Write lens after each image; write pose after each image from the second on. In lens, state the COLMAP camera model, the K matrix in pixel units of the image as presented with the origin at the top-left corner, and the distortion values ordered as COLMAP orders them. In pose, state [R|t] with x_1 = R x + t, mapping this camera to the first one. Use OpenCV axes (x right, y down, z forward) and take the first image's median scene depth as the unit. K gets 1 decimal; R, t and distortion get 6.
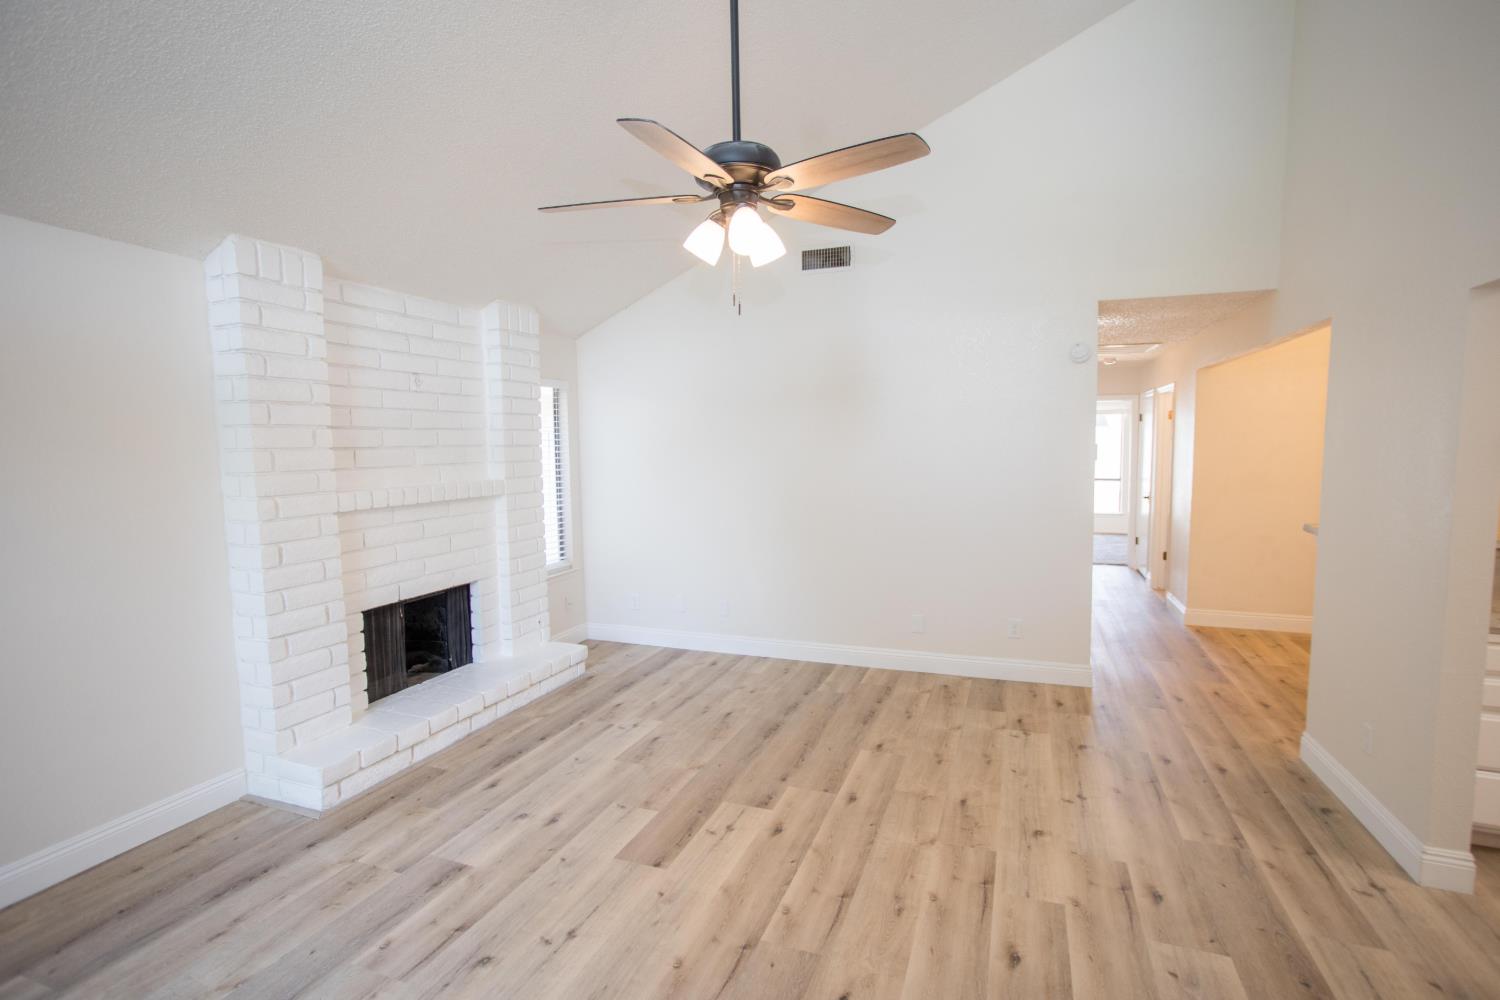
lens RADIAL K [[720.4, 0, 761.3], [0, 720.4, 503.7], [0, 0, 1]] dist [-0.057682, 0.038001]
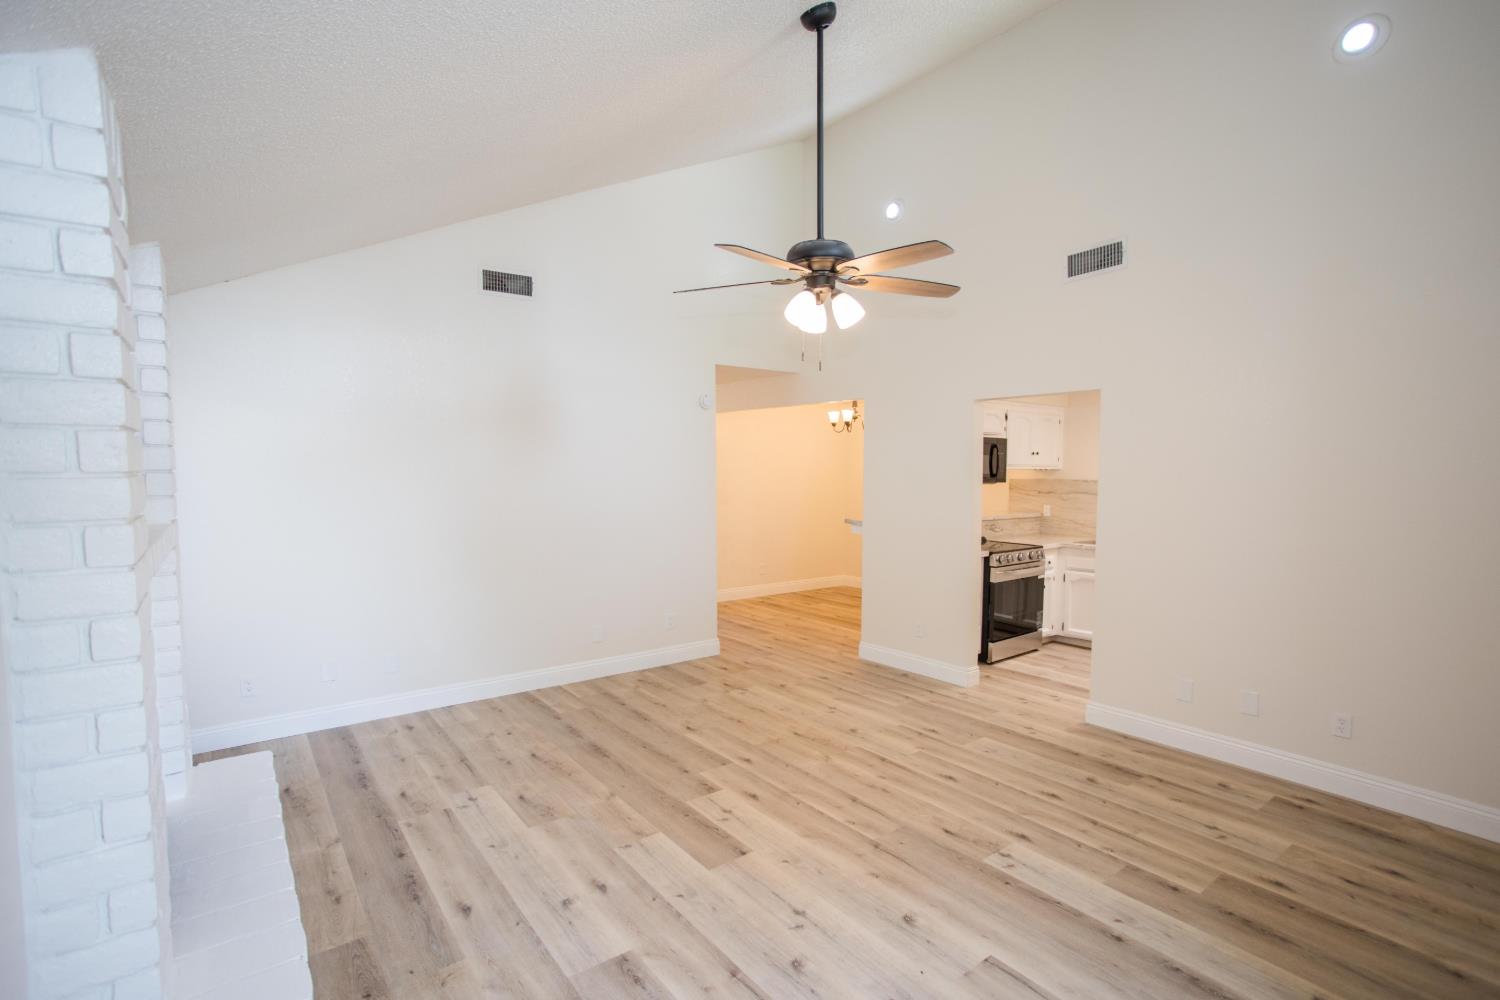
lens RADIAL K [[720.4, 0, 761.3], [0, 720.4, 503.7], [0, 0, 1]] dist [-0.057682, 0.038001]
pose [[0.523896, -0.033960, 0.851105, -0.855530], [0.066650, 0.997776, -0.001214, -0.015889], [-0.849171, 0.057363, 0.524994, 0.312224]]
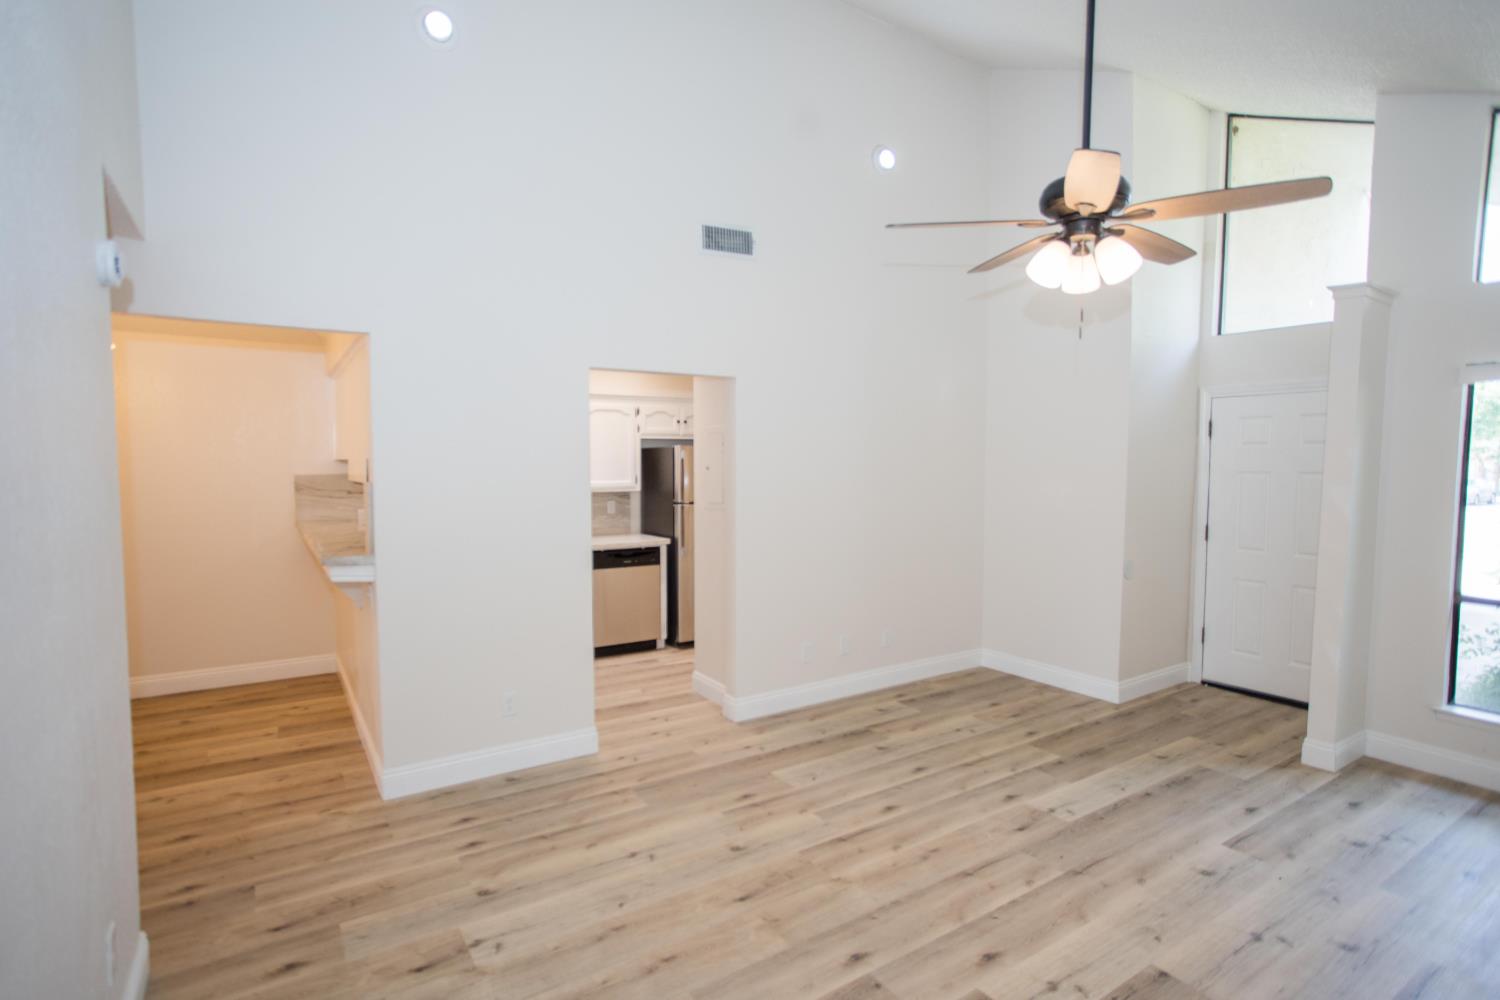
lens RADIAL K [[720.4, 0, 761.3], [0, 720.4, 503.7], [0, 0, 1]] dist [-0.057682, 0.038001]
pose [[-0.803868, -0.027608, 0.594166, -0.198969], [0.056541, 0.990852, 0.122535, -0.126123], [-0.592114, 0.132097, -0.794954, 1.524412]]
